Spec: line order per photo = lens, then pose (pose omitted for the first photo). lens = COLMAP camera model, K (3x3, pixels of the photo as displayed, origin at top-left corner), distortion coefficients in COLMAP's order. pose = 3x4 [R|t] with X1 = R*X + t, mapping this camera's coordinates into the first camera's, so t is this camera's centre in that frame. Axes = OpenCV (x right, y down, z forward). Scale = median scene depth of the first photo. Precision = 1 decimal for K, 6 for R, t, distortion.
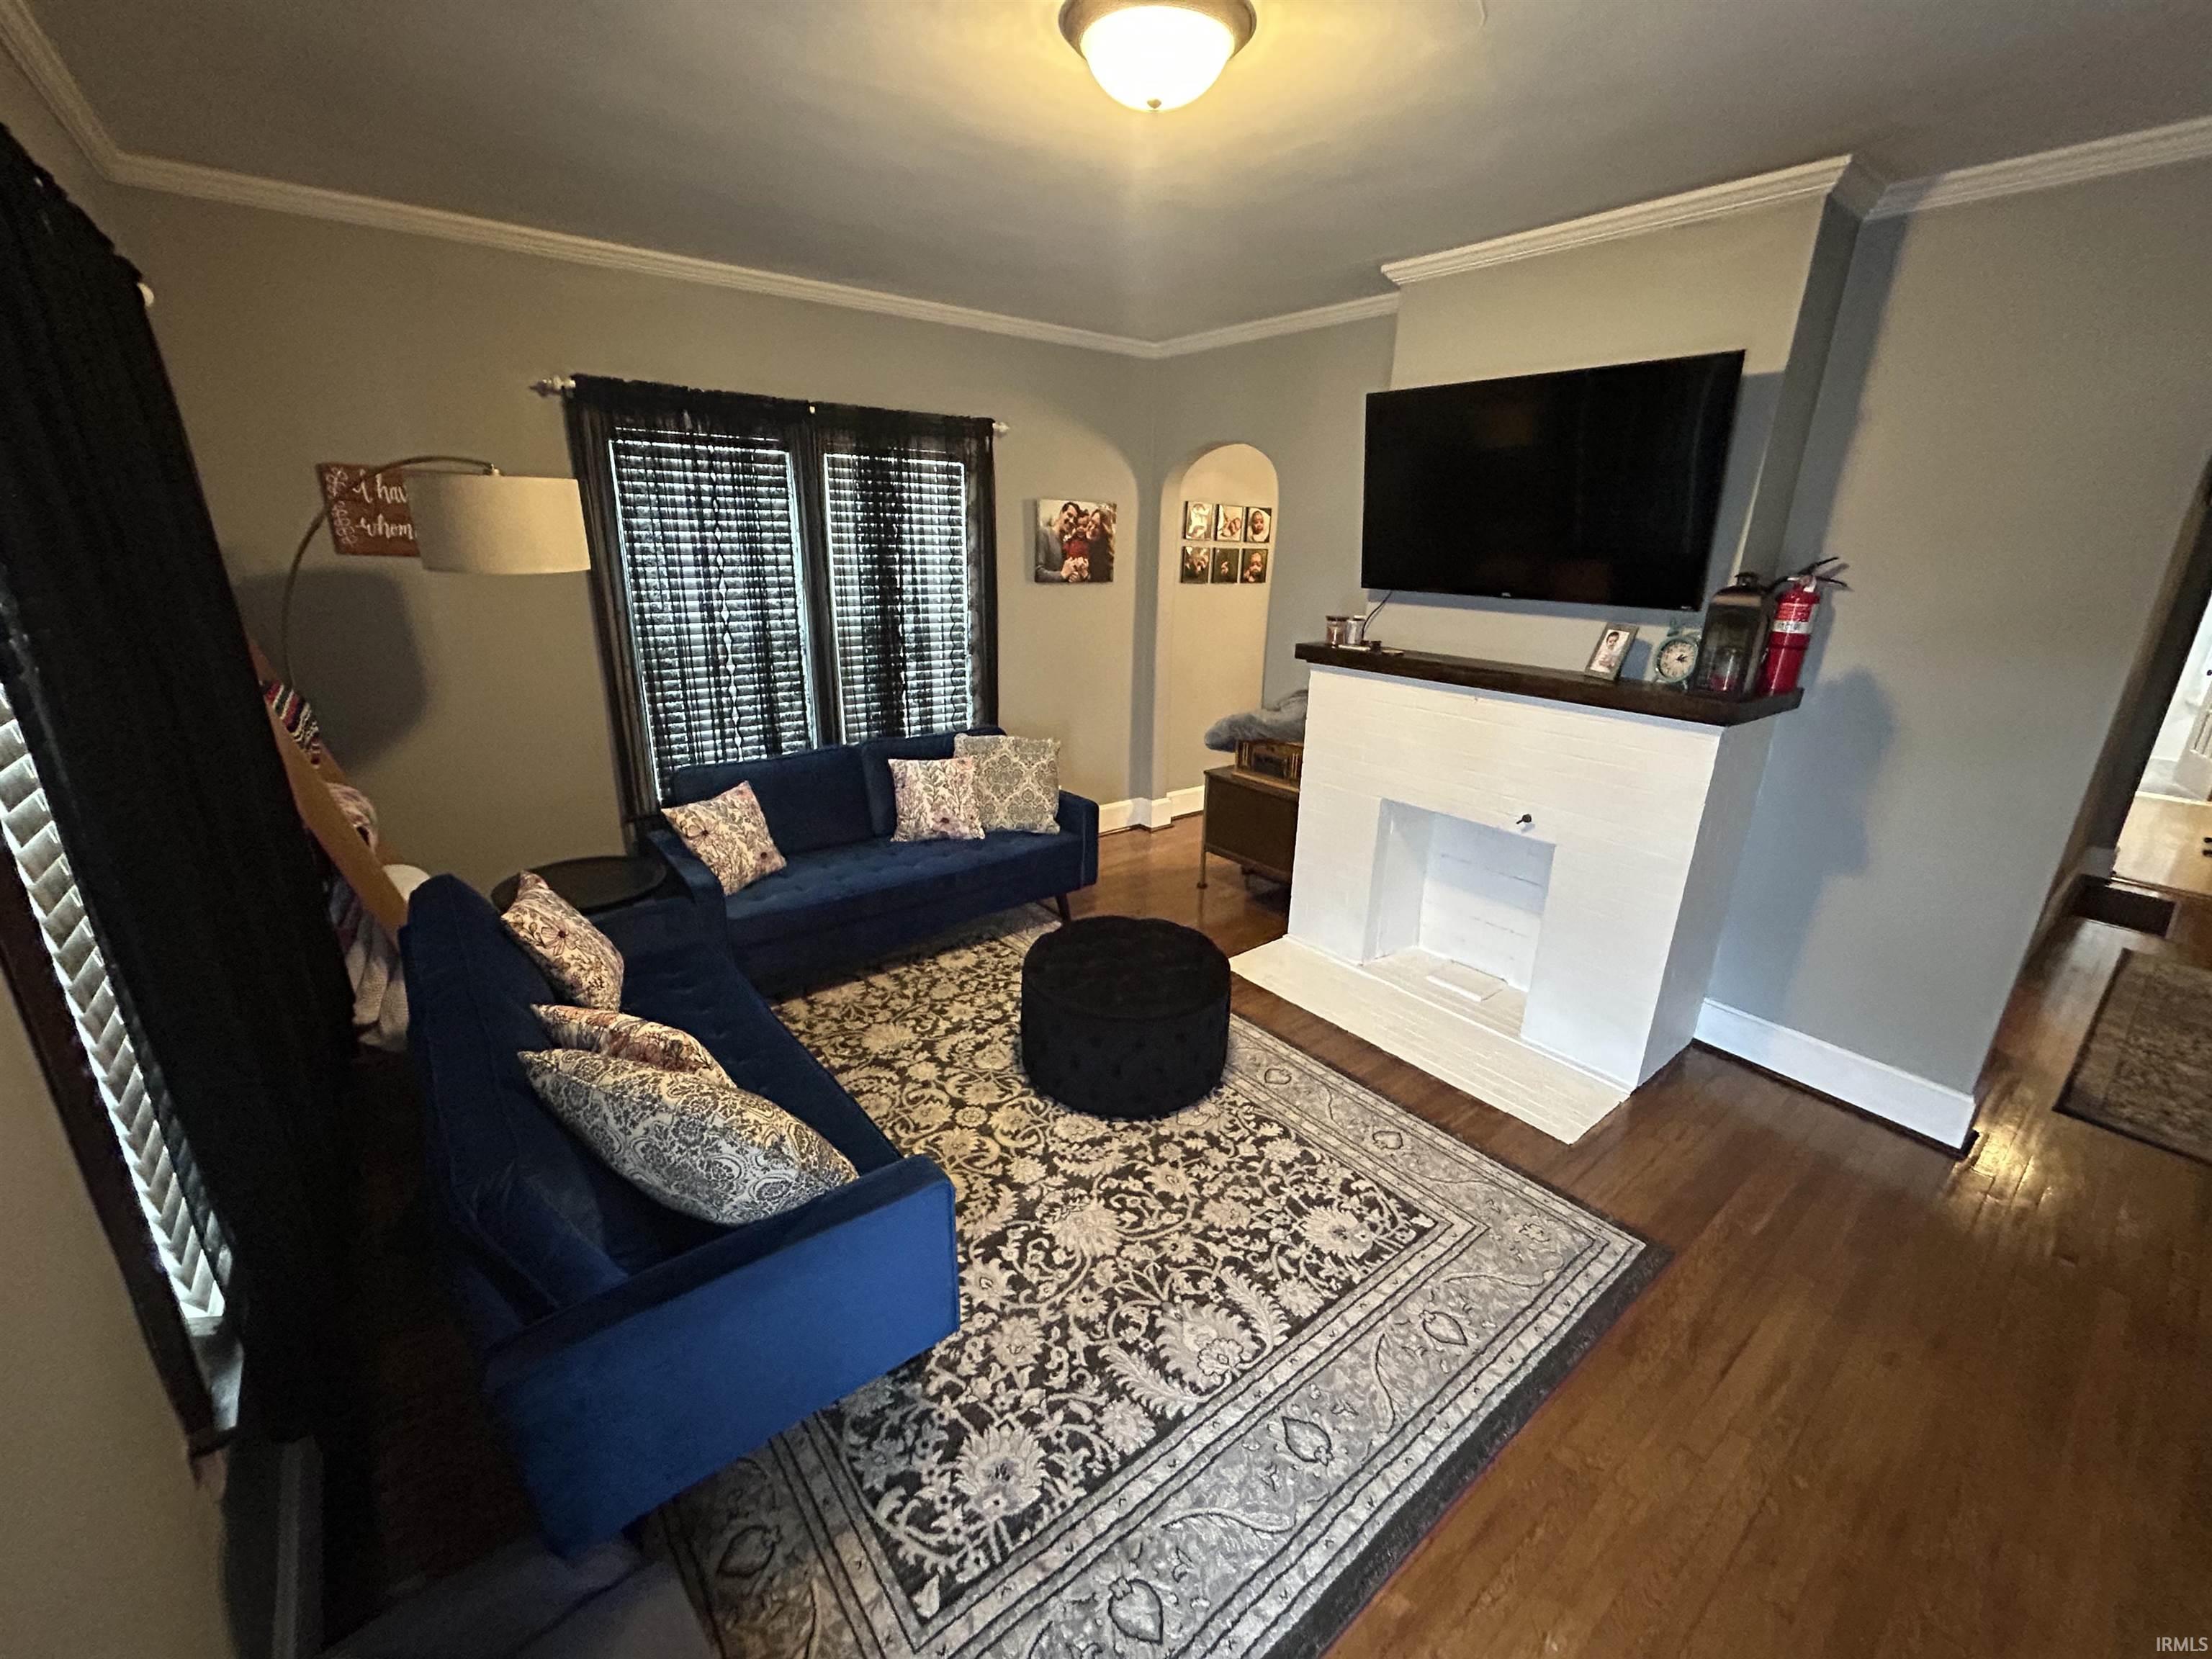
lens RADIAL K [[897.2, 0, 1098.8], [0, 897.2, 819.0], [0, 0, 1]] dist [-0.001358, 0.001085]
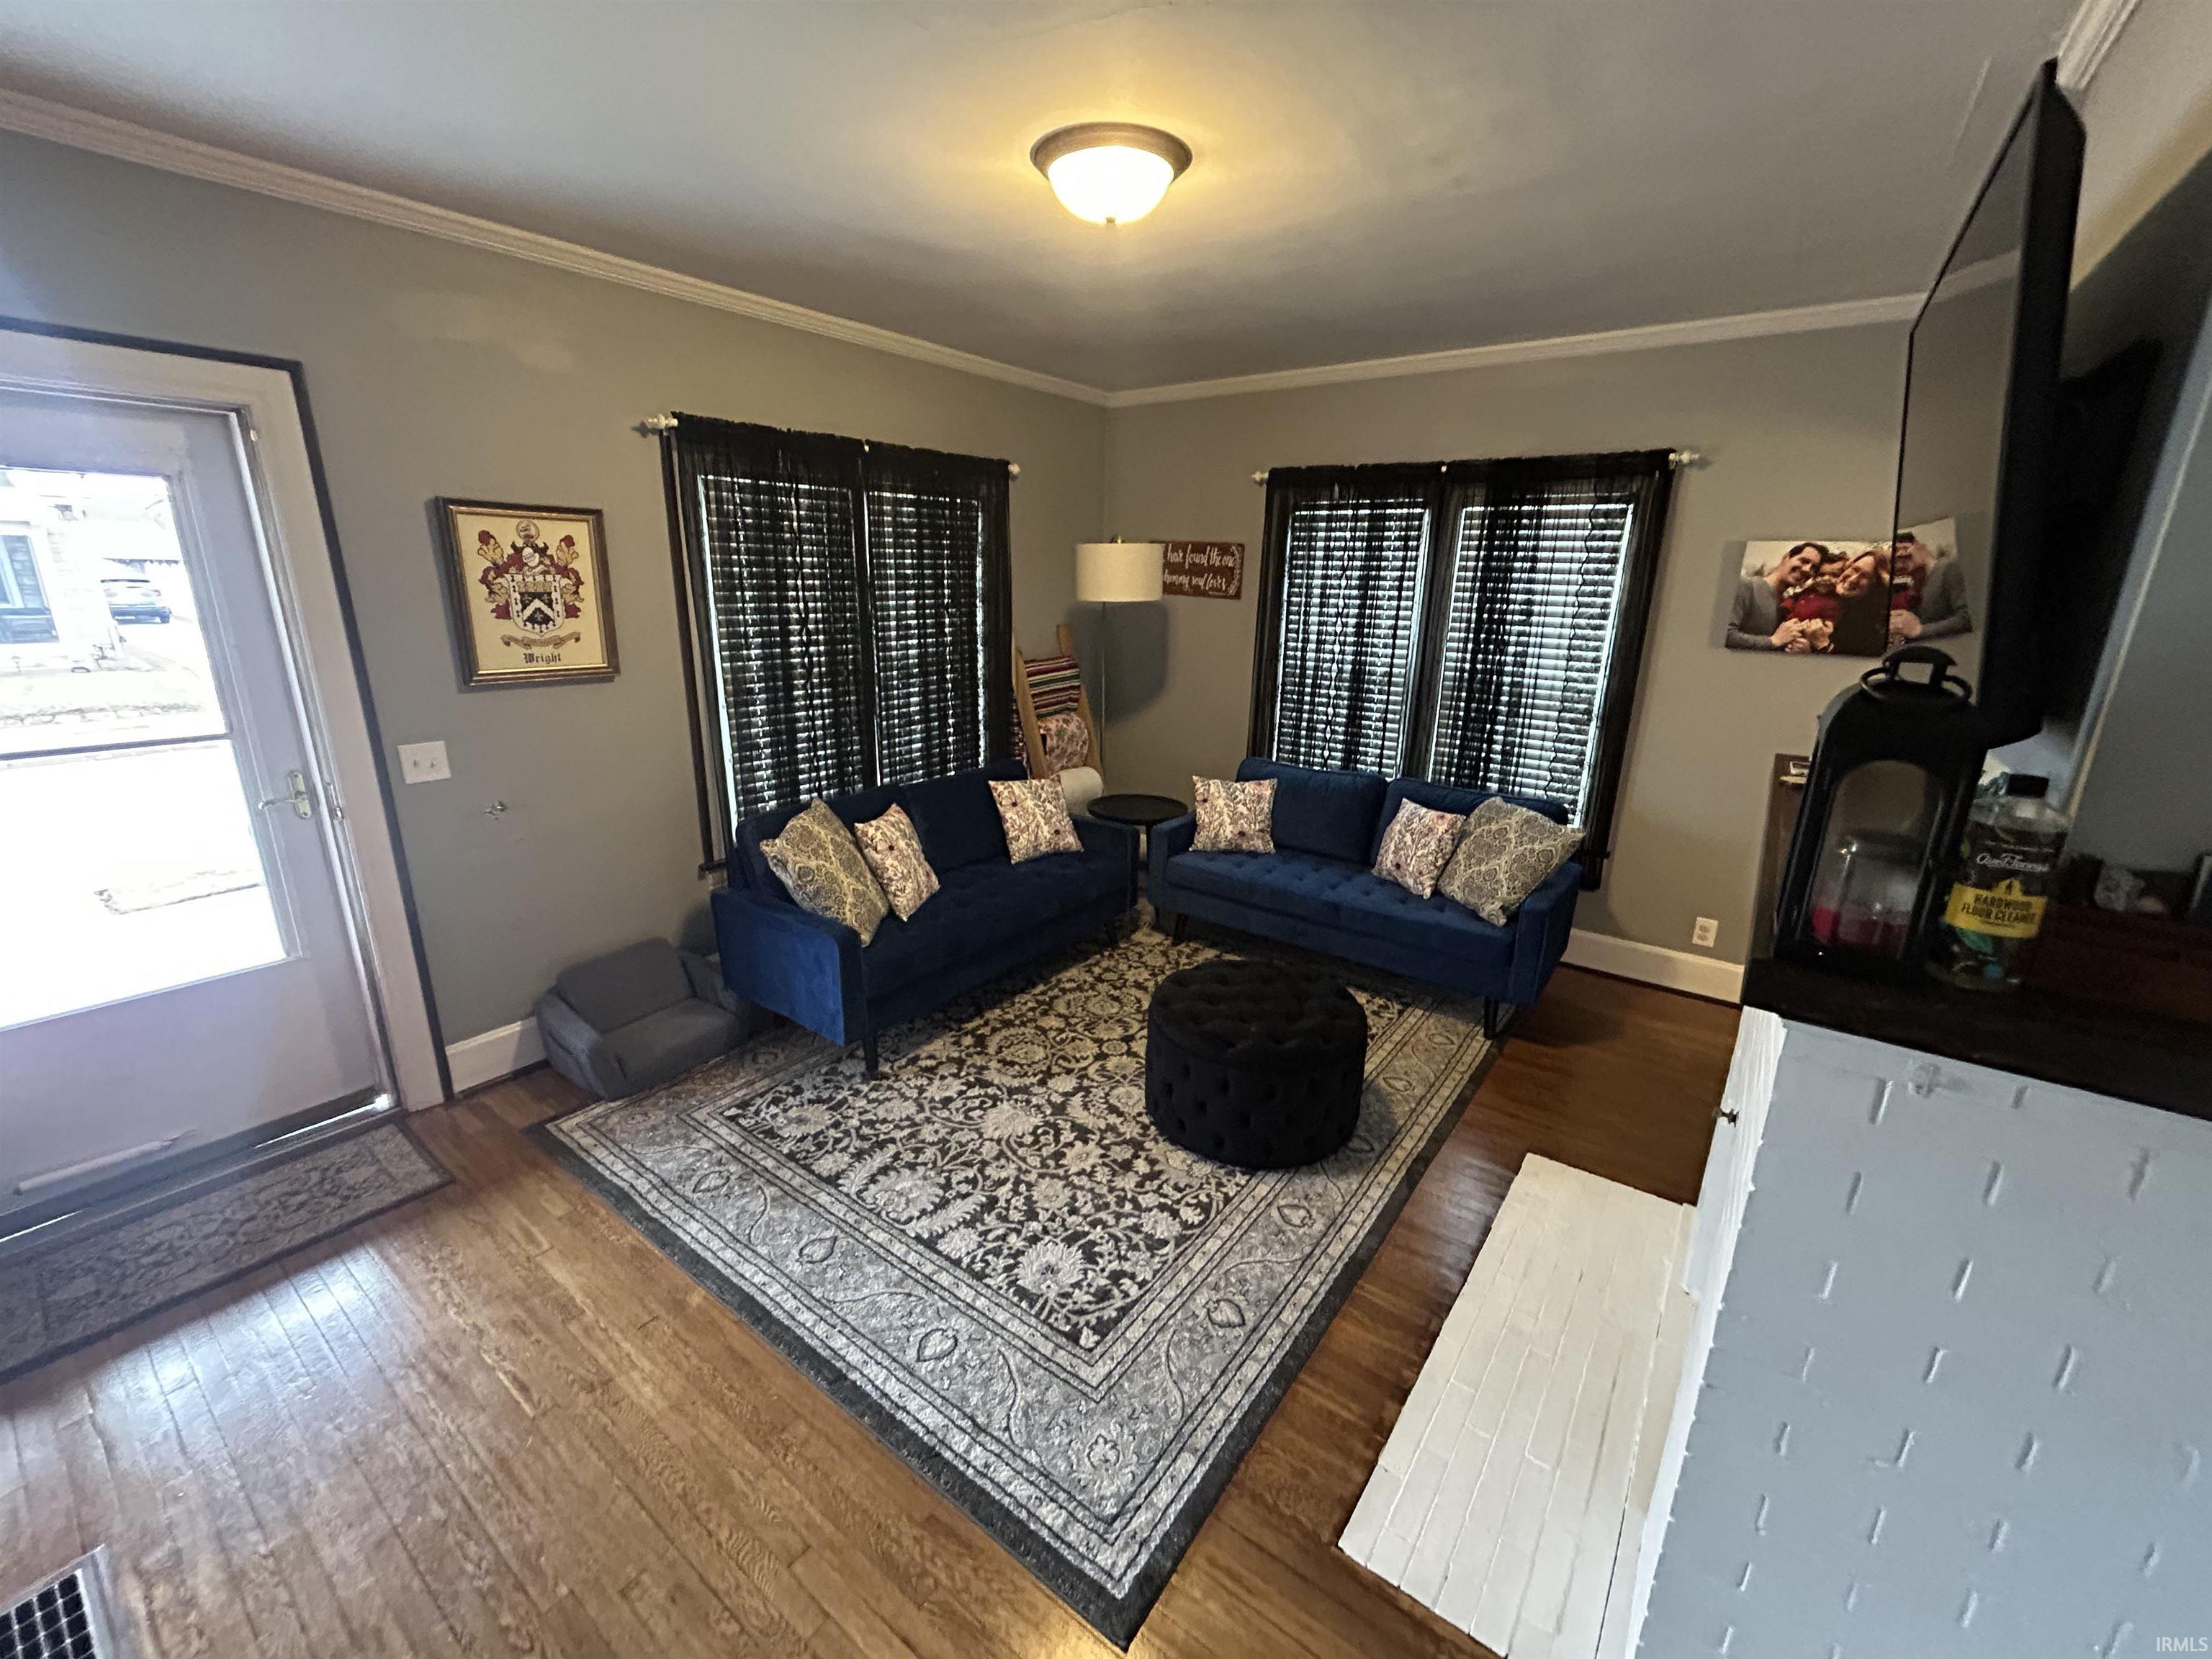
lens RADIAL K [[897.2, 0, 1118.7], [0, 897.2, 820.8], [0, 0, 1]] dist [-0.001358, 0.001085]
pose [[0.271432, 0.243651, -0.931106, 0.898997], [-0.307638, 0.938638, 0.155941, -0.144036], [0.911967, 0.244116, 0.329733, 0.522799]]
